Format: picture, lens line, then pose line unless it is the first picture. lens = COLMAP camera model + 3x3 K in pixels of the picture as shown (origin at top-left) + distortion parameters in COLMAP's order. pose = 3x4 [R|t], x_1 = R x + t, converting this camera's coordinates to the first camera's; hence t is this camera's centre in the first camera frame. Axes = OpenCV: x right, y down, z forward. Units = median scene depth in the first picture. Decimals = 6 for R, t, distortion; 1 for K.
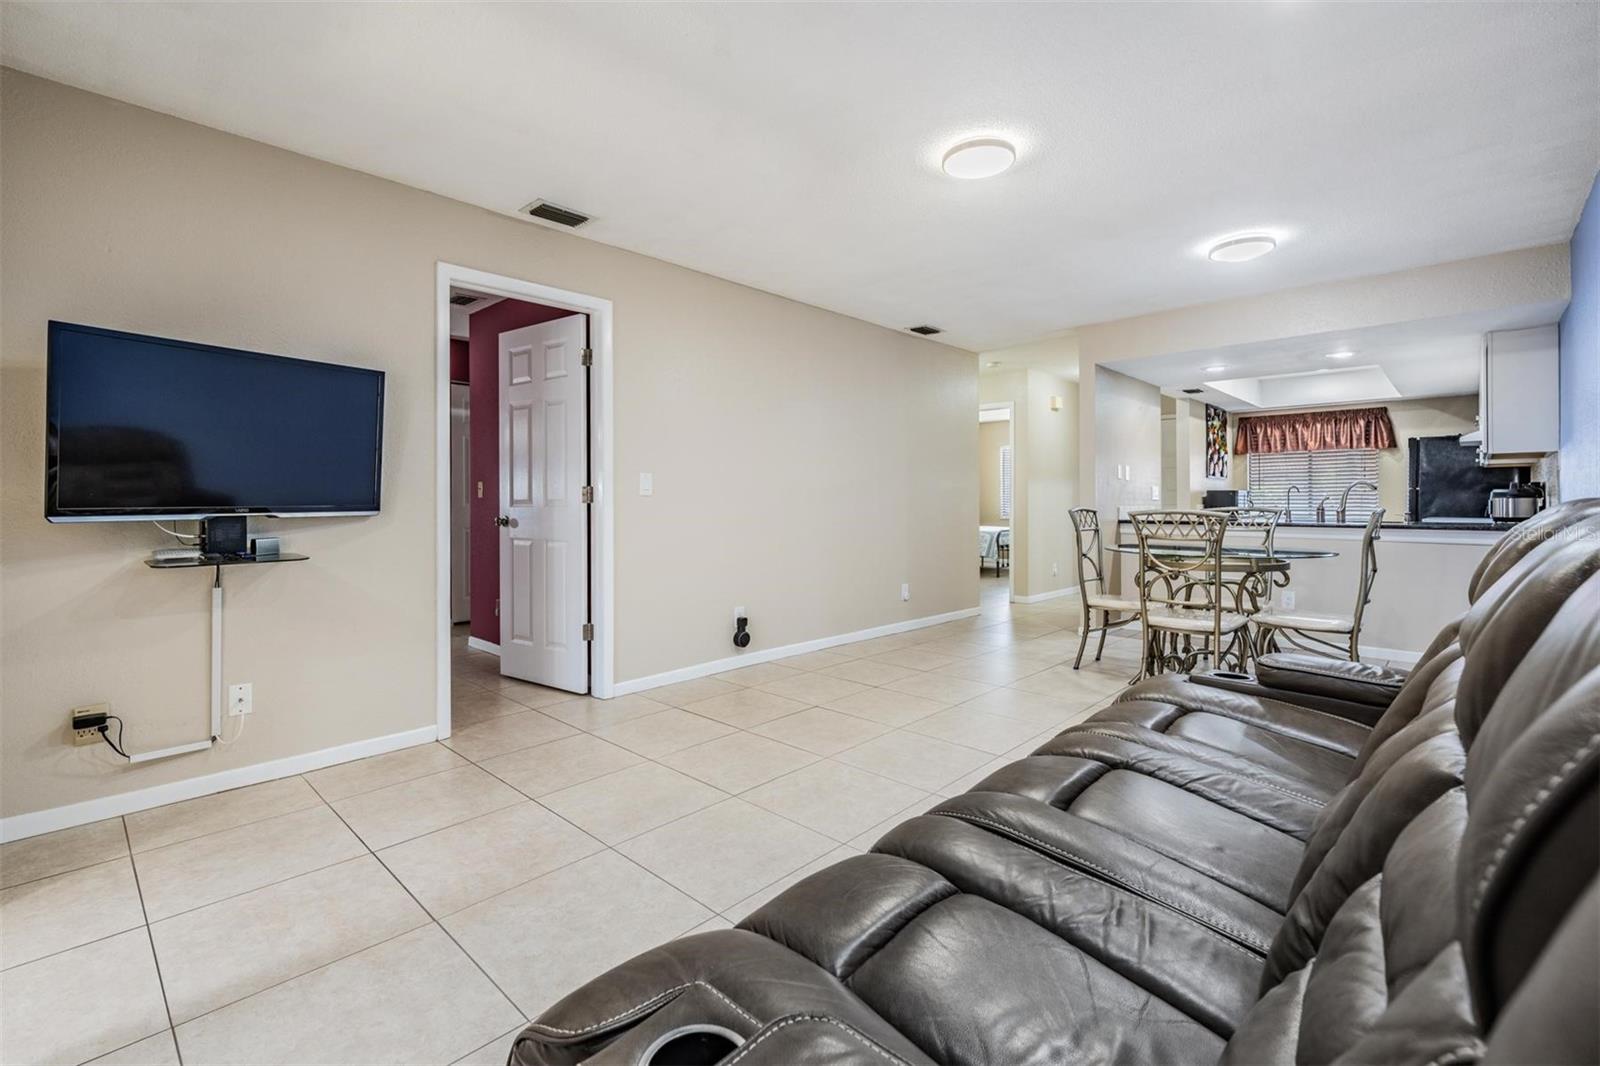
lens RADIAL K [[715.0, 0, 797.6], [0, 715.0, 482.6], [0, 0, 1]] dist [-0.001152, -0.000172]
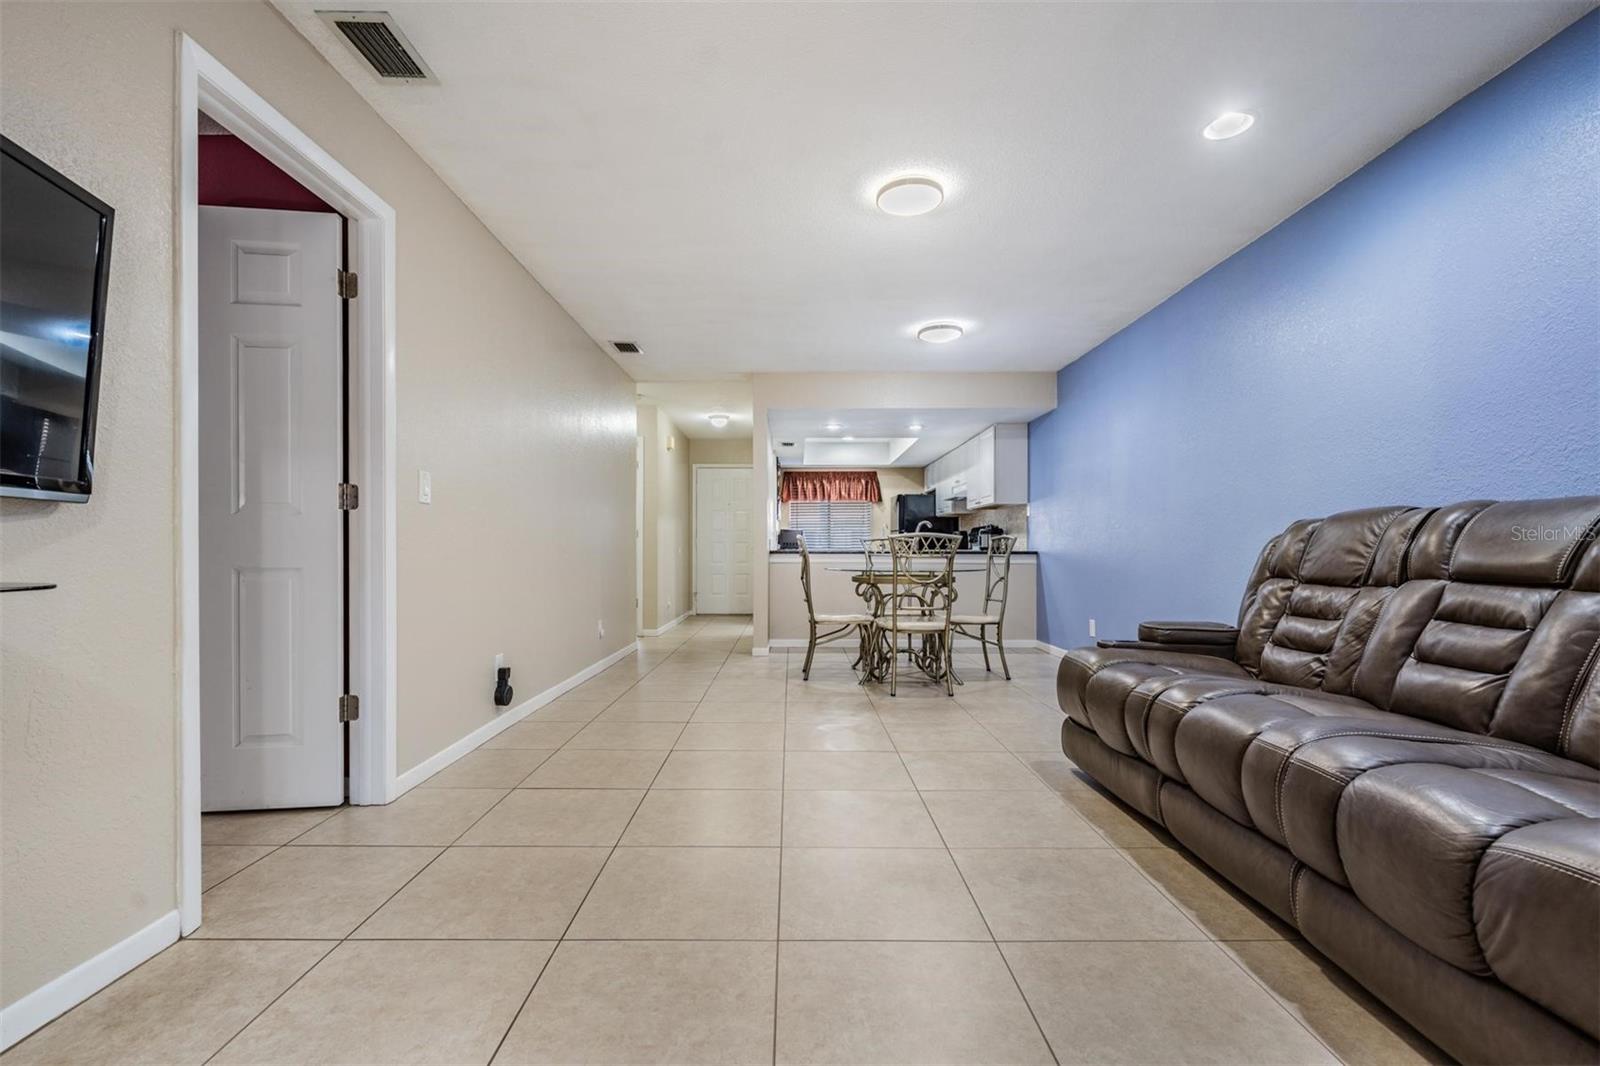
lens RADIAL K [[710.1, 0, 800.0], [0, 710.1, 533.0], [0, 0, 1]] dist [0.001107, -0.000124]
pose [[0.720807, 0.019141, 0.692871, -0.385066], [-0.021338, 0.999758, -0.005421, 0.038843], [-0.692807, -0.010877, 0.721041, 0.218222]]
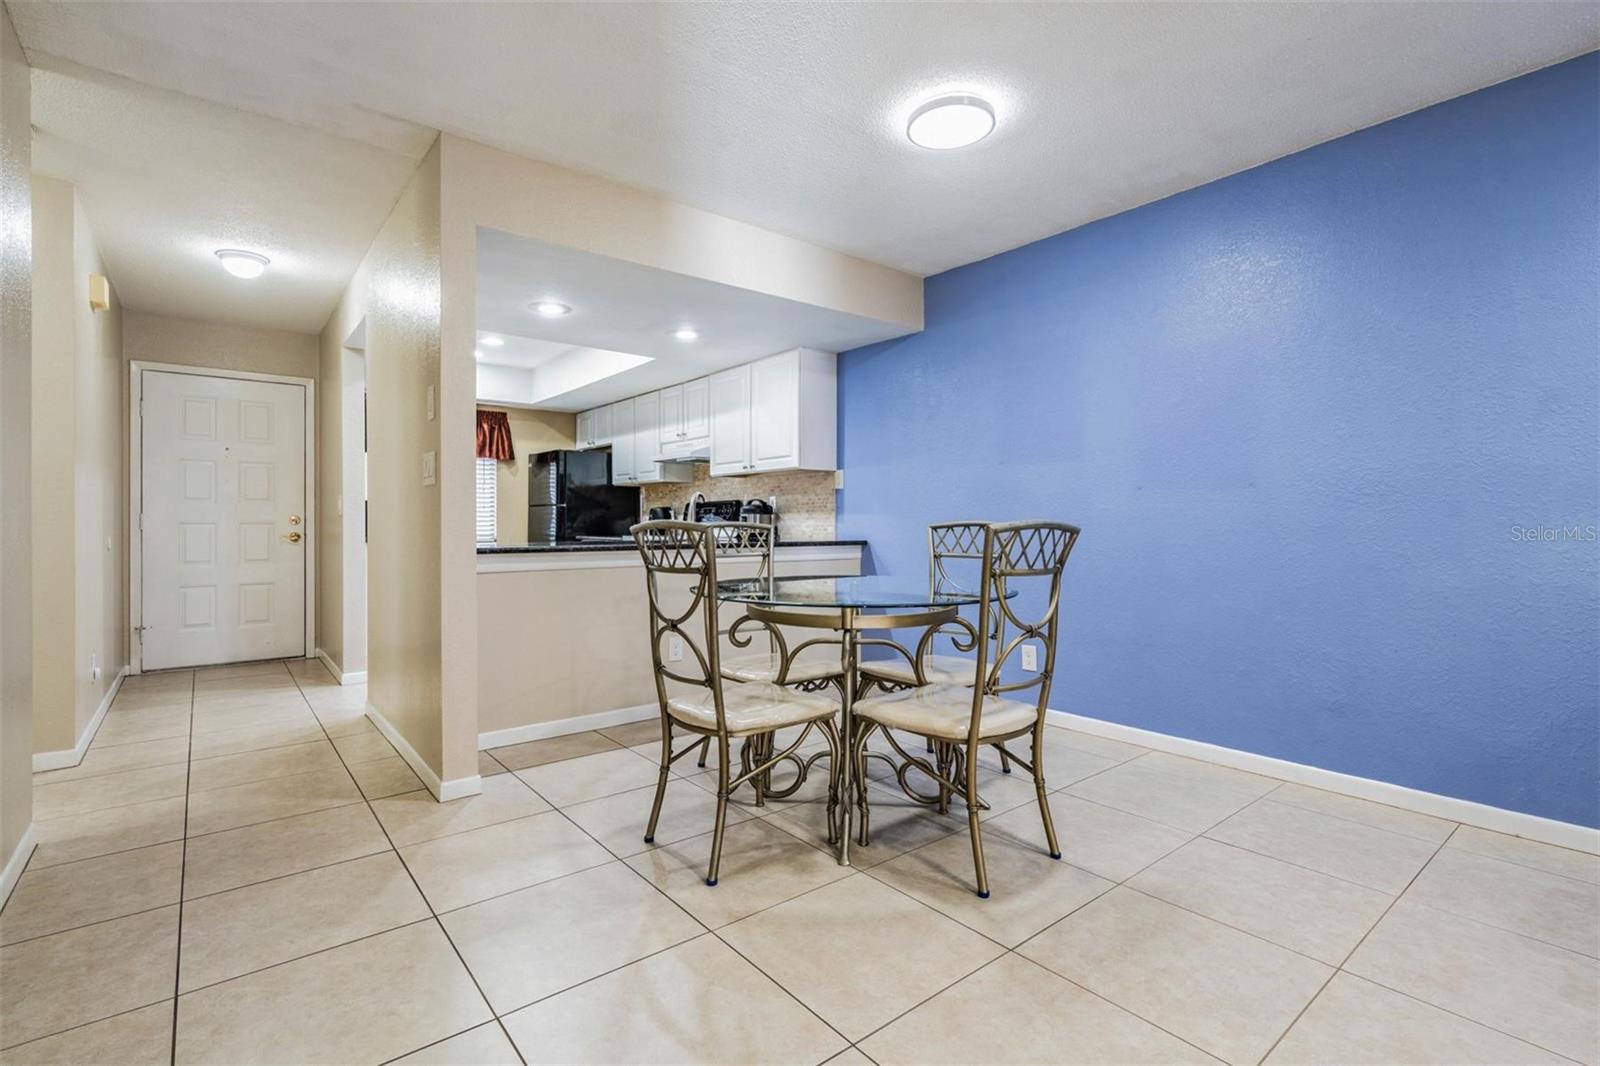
lens RADIAL K [[742.7, 0, 808.1], [0, 742.7, 535.9], [0, 0, 1]] dist [0.000982, 0.000350]
pose [[0.128305, -0.016254, 0.991602, -0.064294], [-0.024741, 0.999502, 0.019584, 0.032691], [-0.991426, -0.027046, 0.127839, 0.906437]]
